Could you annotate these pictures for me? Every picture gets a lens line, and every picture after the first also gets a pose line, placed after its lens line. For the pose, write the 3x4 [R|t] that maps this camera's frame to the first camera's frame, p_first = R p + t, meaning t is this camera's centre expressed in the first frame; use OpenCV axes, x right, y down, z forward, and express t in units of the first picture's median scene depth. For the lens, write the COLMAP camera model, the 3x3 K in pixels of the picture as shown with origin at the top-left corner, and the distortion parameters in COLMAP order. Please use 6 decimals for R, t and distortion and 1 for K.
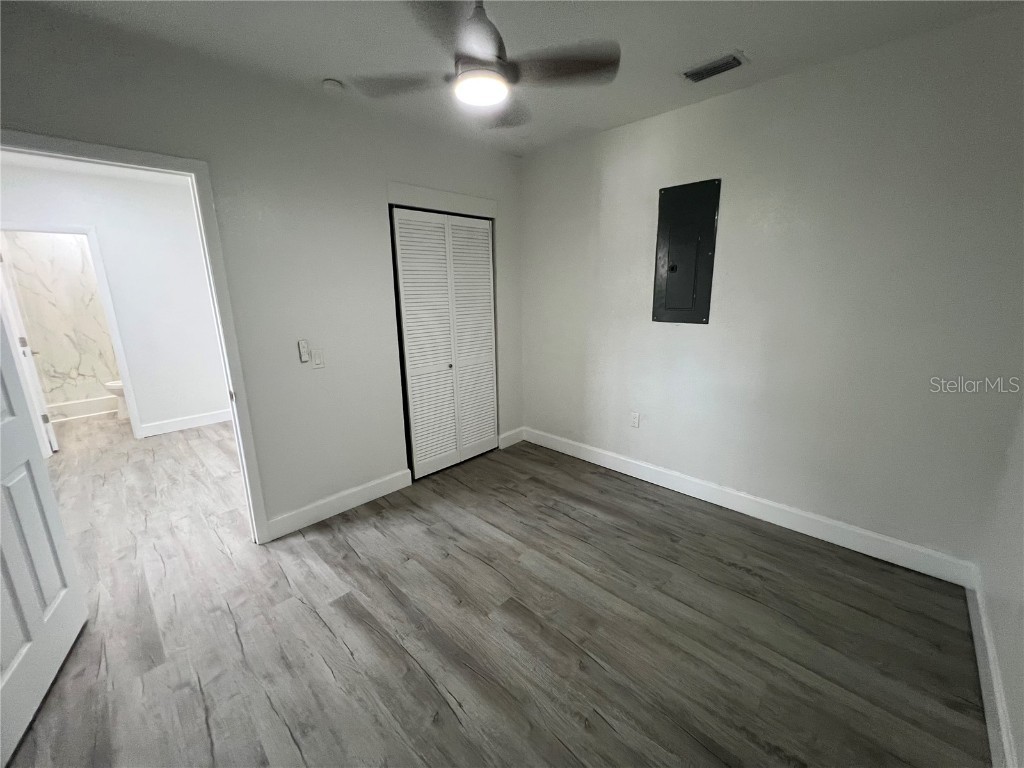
lens RADIAL K [[411.2, 0, 513.4], [0, 411.2, 380.6], [0, 0, 1]] dist [0.001412, 0.000296]
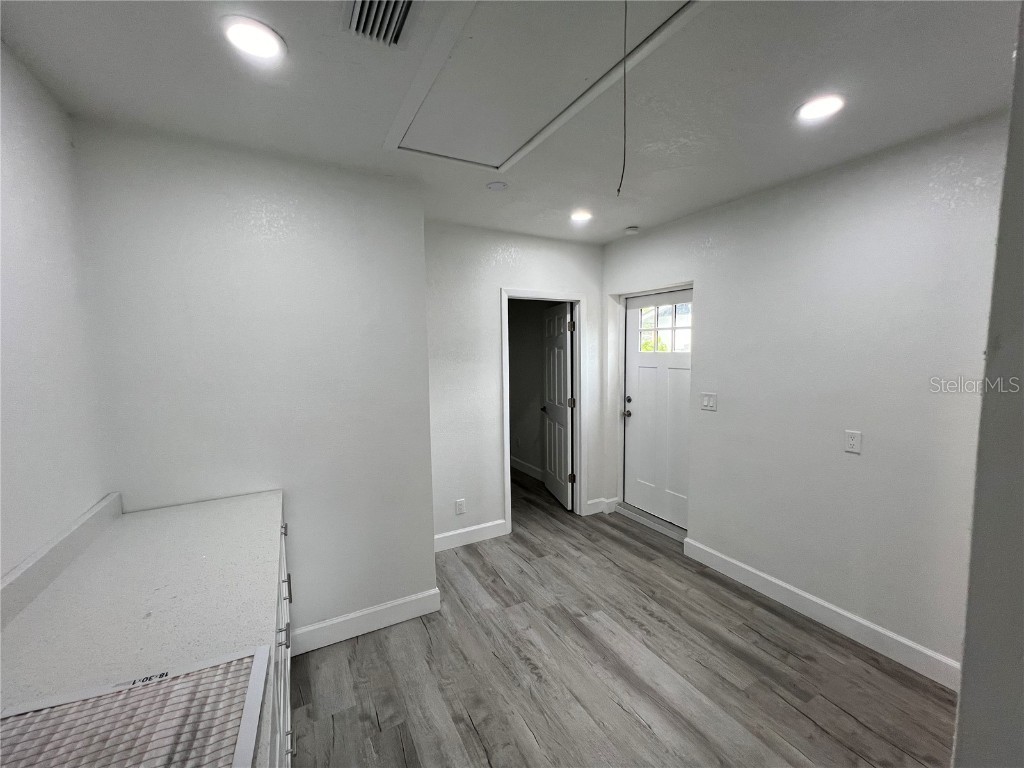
lens RADIAL K [[411.2, 0, 510.6], [0, 411.2, 385.8], [0, 0, 1]] dist [0.001412, 0.000296]
pose [[-0.951913, 0.001968, 0.306363, -0.676668], [0.095436, 0.952129, 0.290417, -0.322846], [-0.291125, 0.305689, -0.906532, 1.352165]]
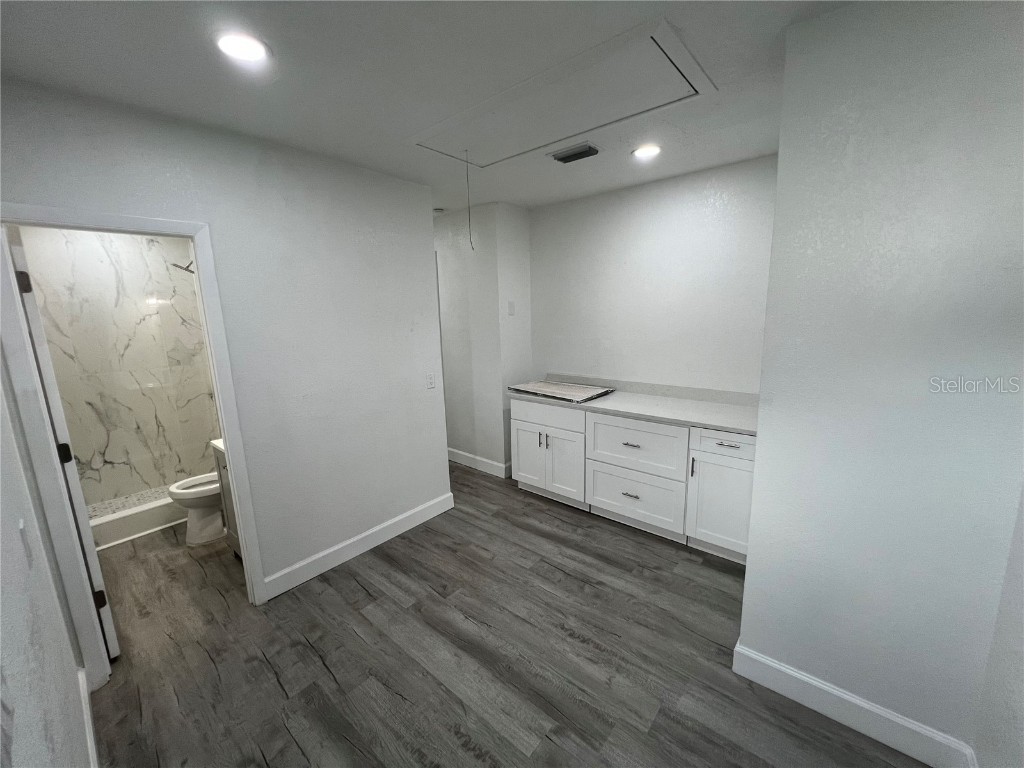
lens RADIAL K [[411.2, 0, 512.4], [0, 411.2, 387.0], [0, 0, 1]] dist [0.001412, 0.000296]
pose [[0.998283, -0.023638, 0.053591, -0.642677], [0.025884, 0.998799, -0.041610, -0.127240], [-0.052543, 0.042926, 0.997696, 0.455299]]
